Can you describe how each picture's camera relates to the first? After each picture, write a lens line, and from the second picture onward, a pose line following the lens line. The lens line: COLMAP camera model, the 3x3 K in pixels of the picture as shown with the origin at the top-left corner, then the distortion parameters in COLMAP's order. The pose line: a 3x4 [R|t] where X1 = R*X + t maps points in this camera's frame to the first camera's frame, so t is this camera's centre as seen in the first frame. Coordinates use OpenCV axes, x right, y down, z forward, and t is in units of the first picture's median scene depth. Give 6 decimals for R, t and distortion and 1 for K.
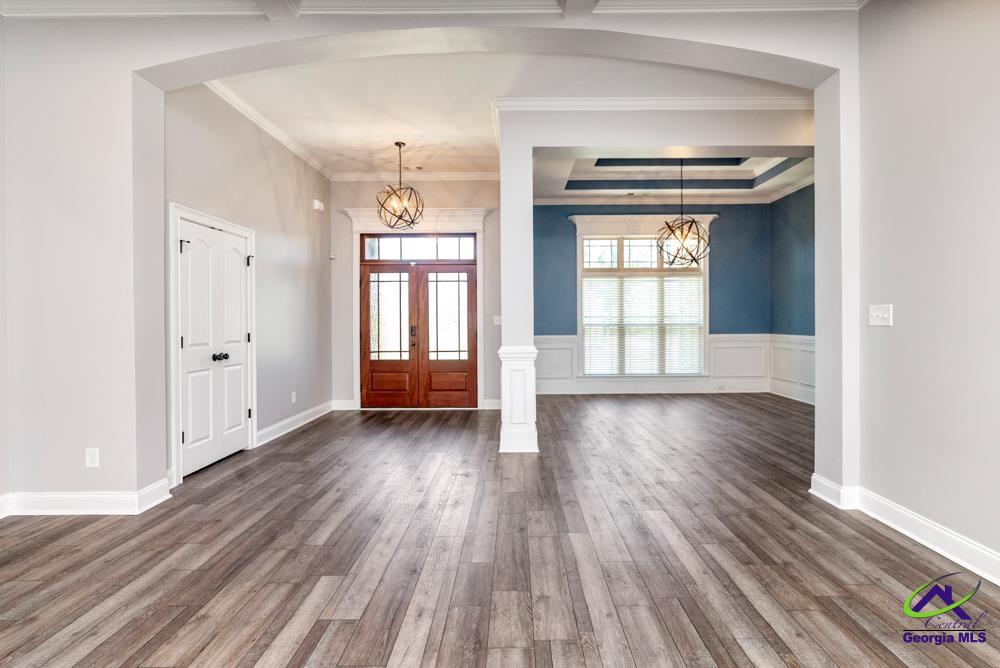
lens RADIAL K [[456.6, 0, 509.5], [0, 456.6, 323.1], [0, 0, 1]] dist [-0.012181, 0.003003]
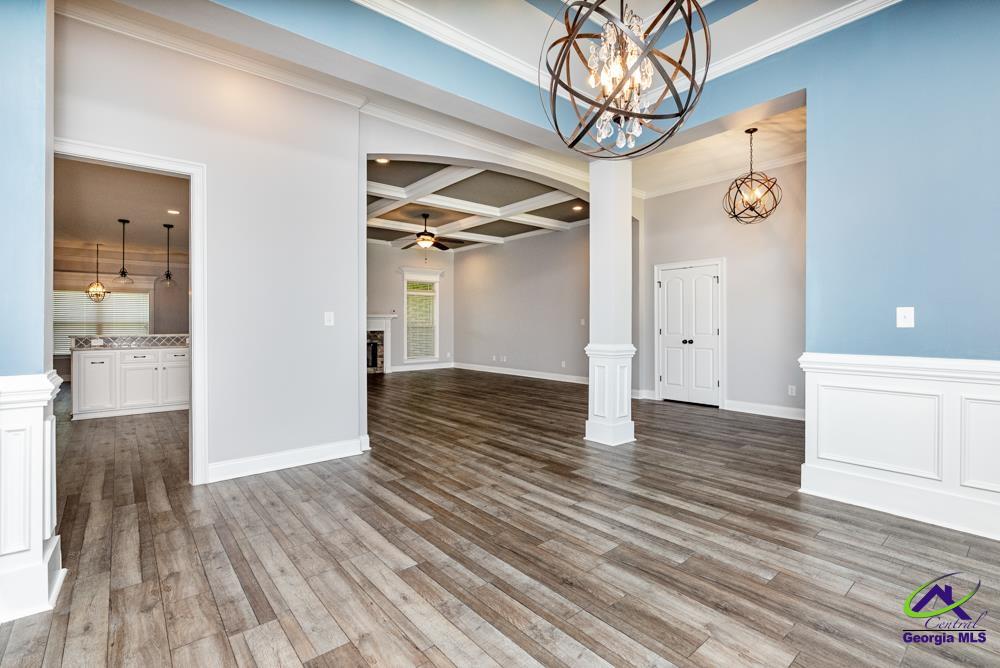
lens RADIAL K [[456.6, 0, 507.5], [0, 456.6, 331.7], [0, 0, 1]] dist [-0.012181, 0.003003]
pose [[-0.752748, 0.018276, -0.658054, 0.620810], [0.005488, 0.999754, 0.021489, -0.003640], [0.658285, 0.012564, -0.752664, 1.130953]]
